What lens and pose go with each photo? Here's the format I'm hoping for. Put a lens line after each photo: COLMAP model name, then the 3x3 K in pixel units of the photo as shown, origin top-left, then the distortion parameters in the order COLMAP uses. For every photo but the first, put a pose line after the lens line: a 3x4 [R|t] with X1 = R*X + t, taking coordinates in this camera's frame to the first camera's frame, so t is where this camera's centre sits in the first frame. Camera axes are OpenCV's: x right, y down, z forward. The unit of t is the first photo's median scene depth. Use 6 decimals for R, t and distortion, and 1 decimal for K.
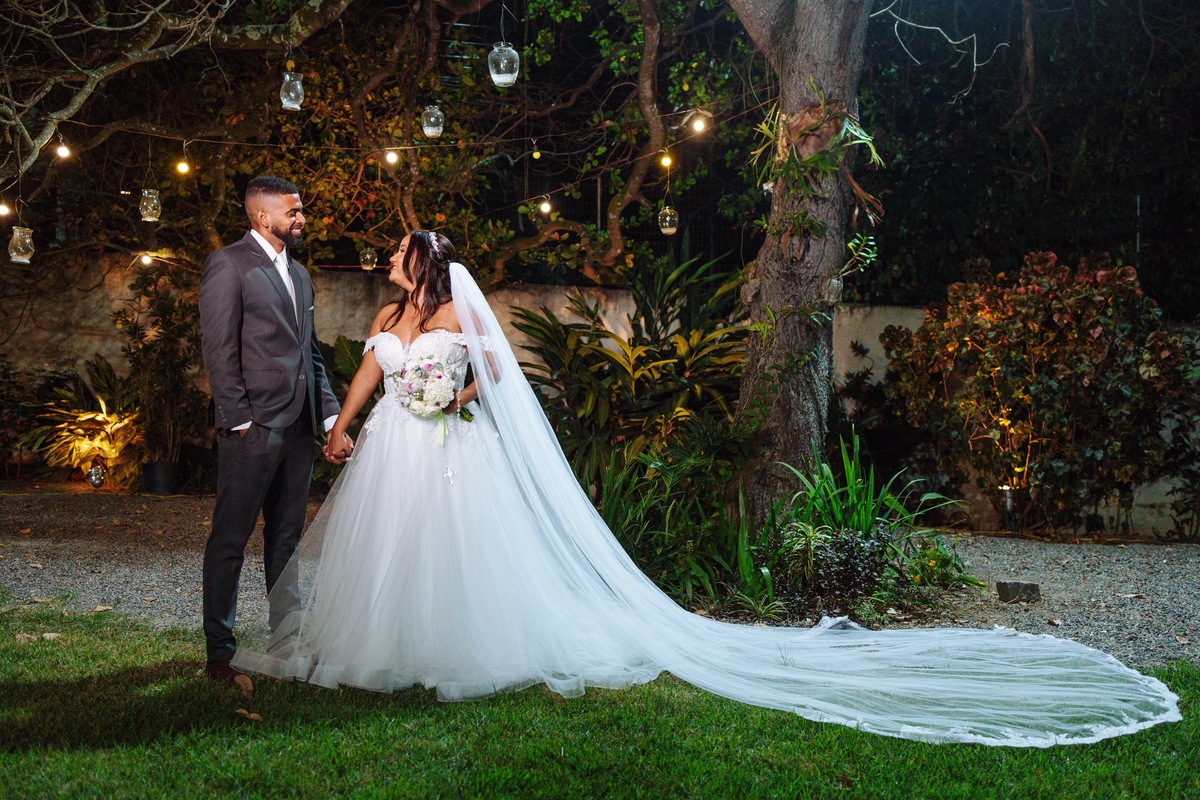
lens RADIAL K [[1172.7, 0, 616.1], [0, 1172.7, 401.0], [0, 0, 1]] dist [-0.009132, 0.016410]
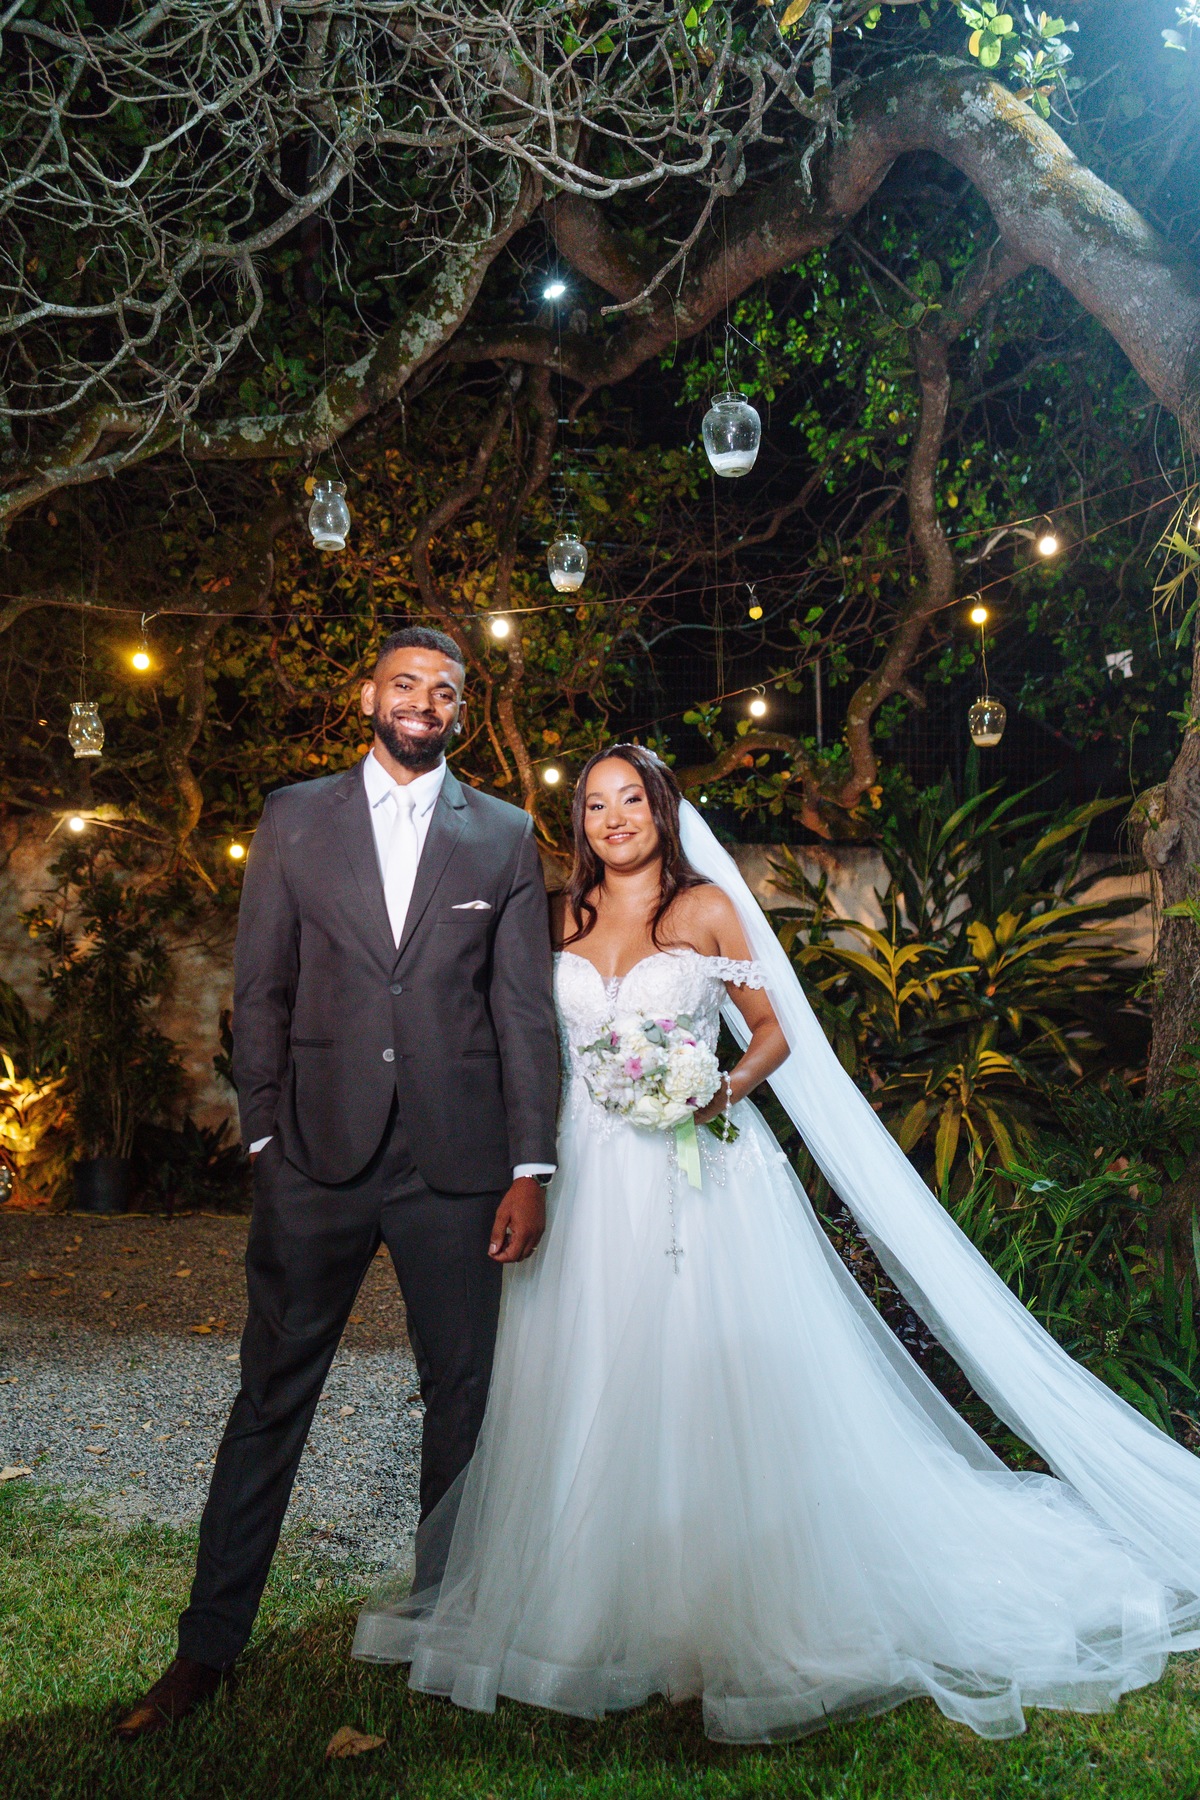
lens RADIAL K [[1836.5, 0, 586.1], [0, 1836.5, 941.4], [0, 0, 1]] dist [0.012744, -0.004228]
pose [[0.993874, -0.028213, -0.106857, -0.048820], [0.023420, 0.998674, -0.045849, -0.013020], [0.108009, 0.043065, 0.993217, 0.108741]]
